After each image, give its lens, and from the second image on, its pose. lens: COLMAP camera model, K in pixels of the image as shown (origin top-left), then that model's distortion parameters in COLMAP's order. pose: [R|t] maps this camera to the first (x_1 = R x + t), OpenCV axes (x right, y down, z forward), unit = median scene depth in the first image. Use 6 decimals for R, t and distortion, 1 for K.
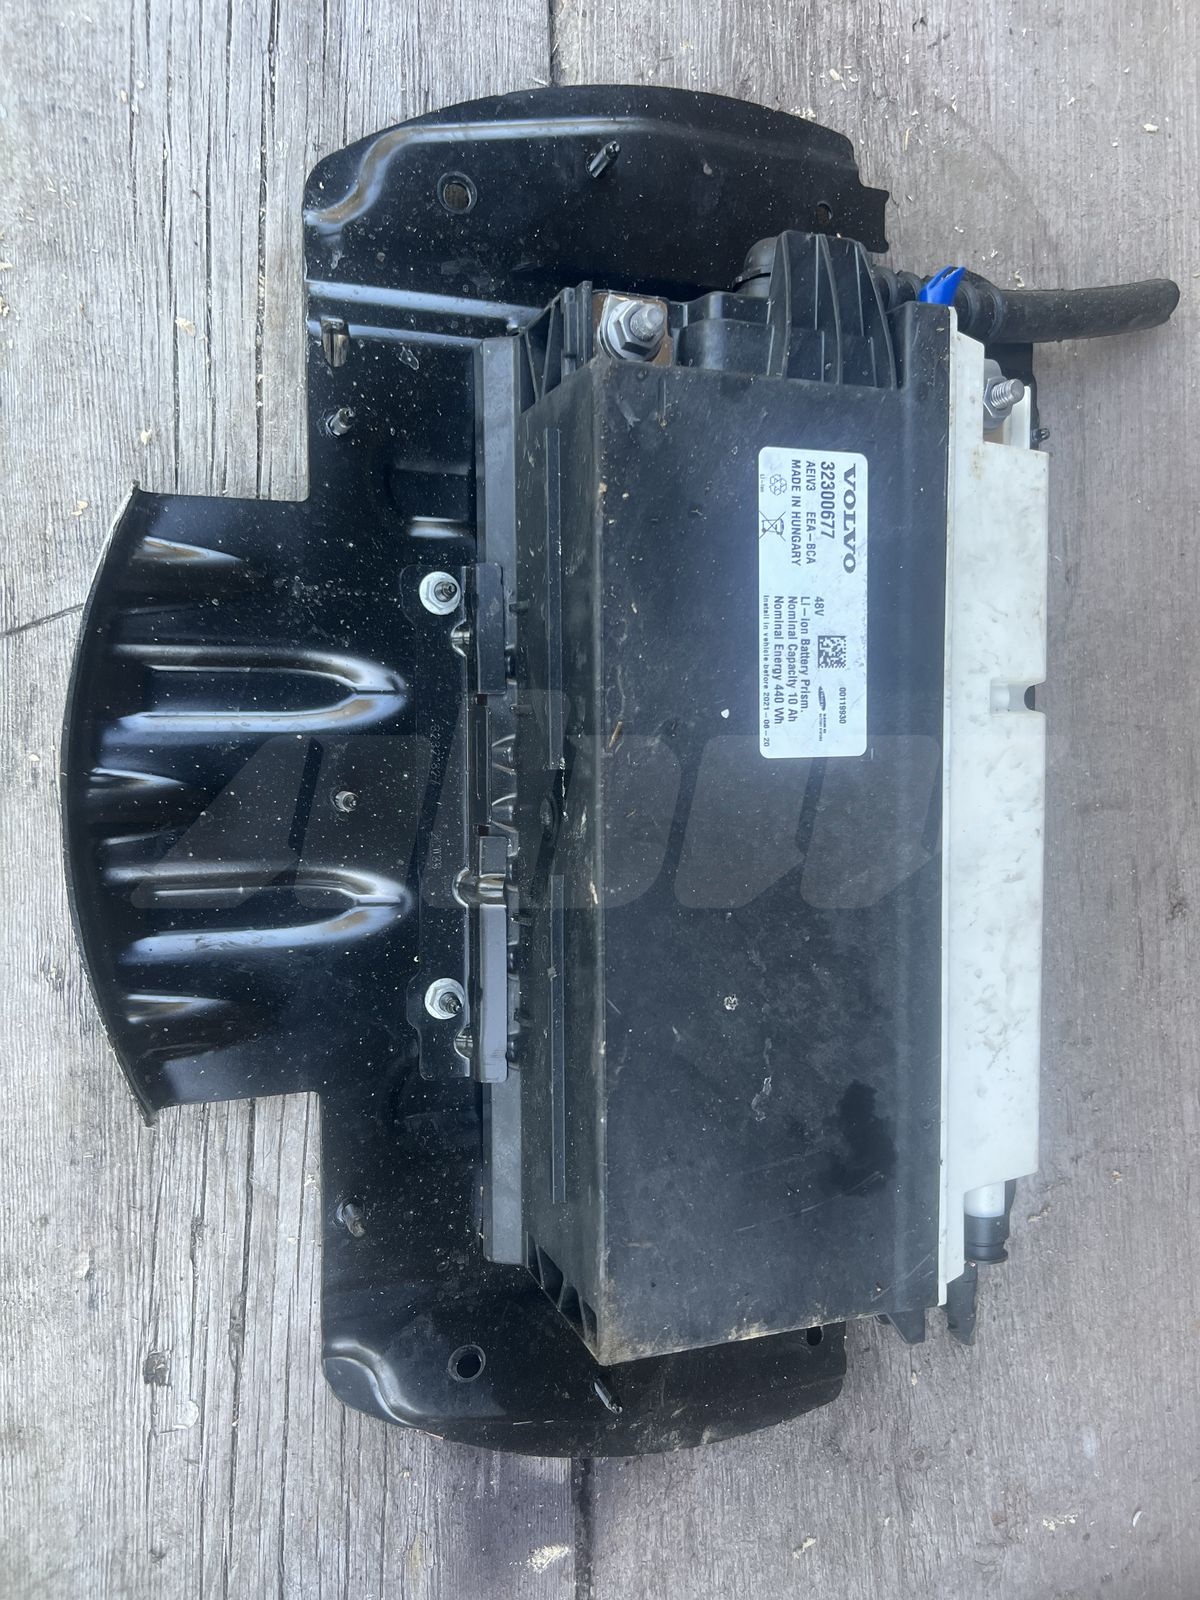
lens RADIAL K [[1249.6, 0, 615.5], [0, 1249.6, 805.6], [0, 0, 1]] dist [0.077427, -0.105949]
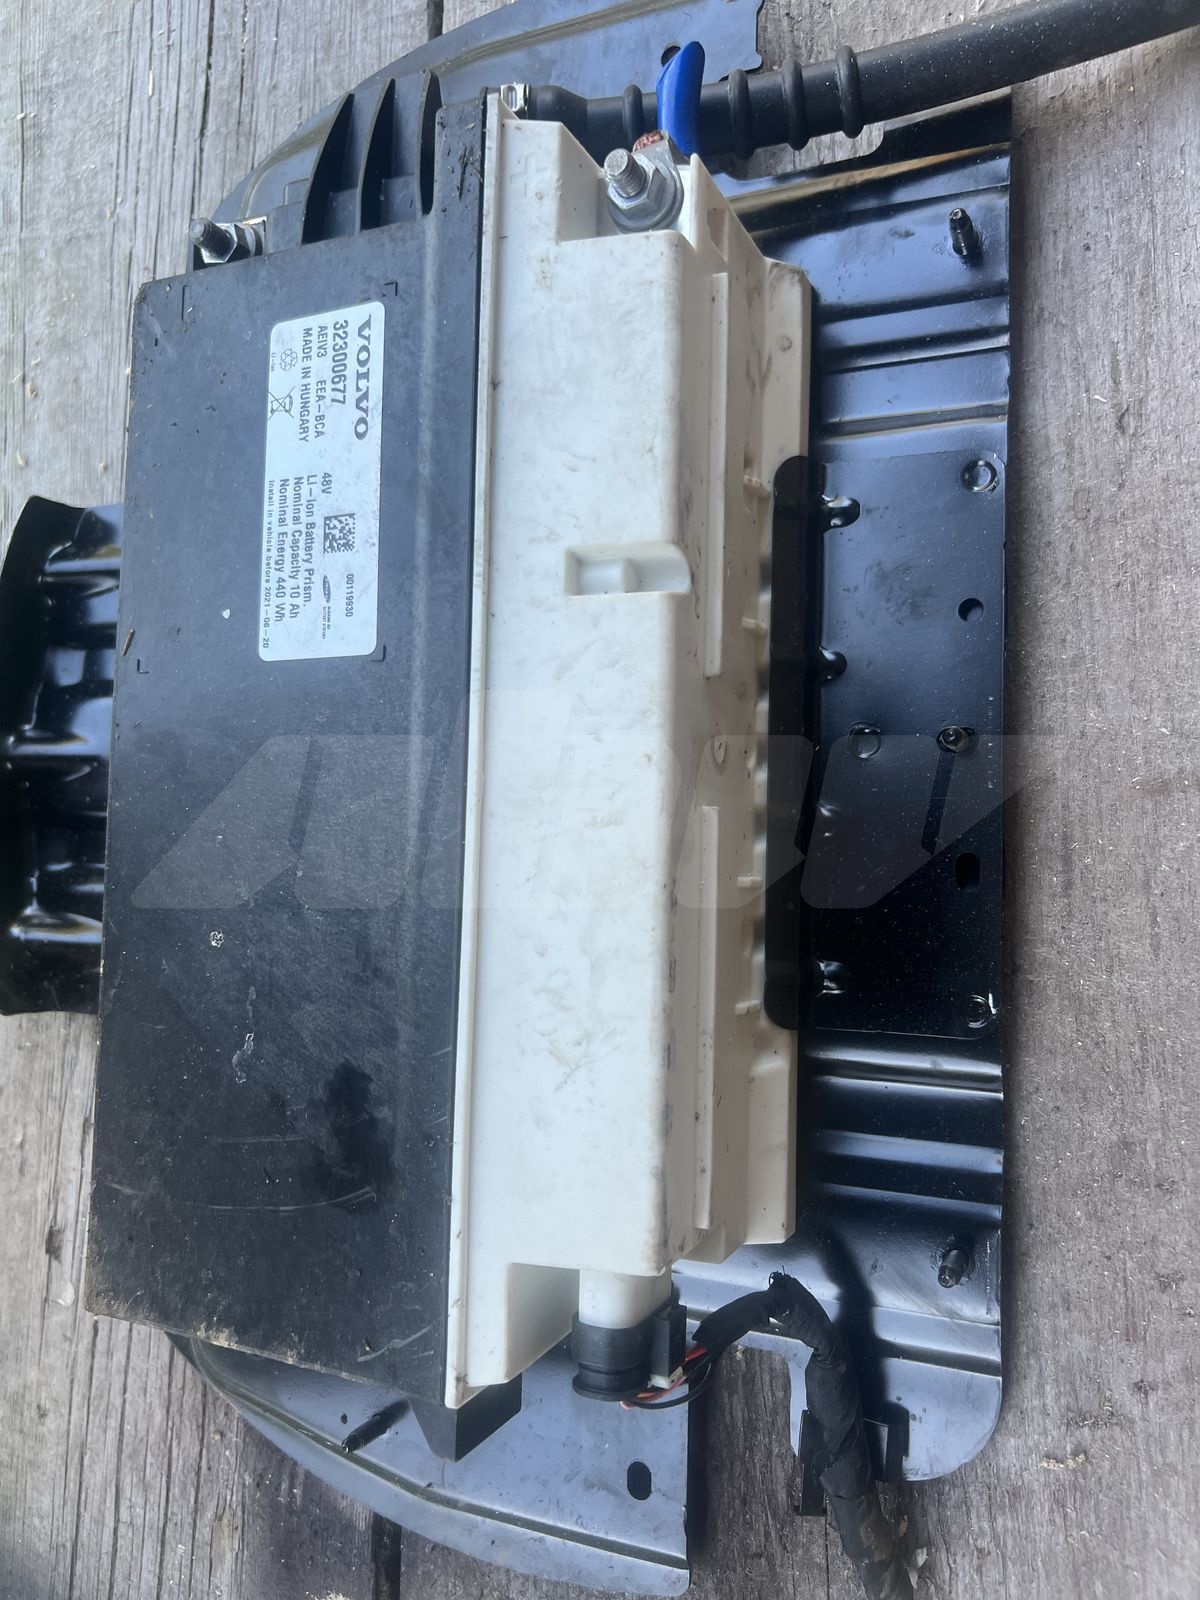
lens RADIAL K [[1284.5, 0, 583.4], [0, 1284.5, 793.8], [0, 0, 1]] dist [-0.000429, -0.009203]
pose [[0.679486, -0.021286, -0.733380, 0.908525], [-0.073879, 0.992513, -0.097257, 0.122595], [0.729960, 0.120266, 0.672826, 0.554457]]
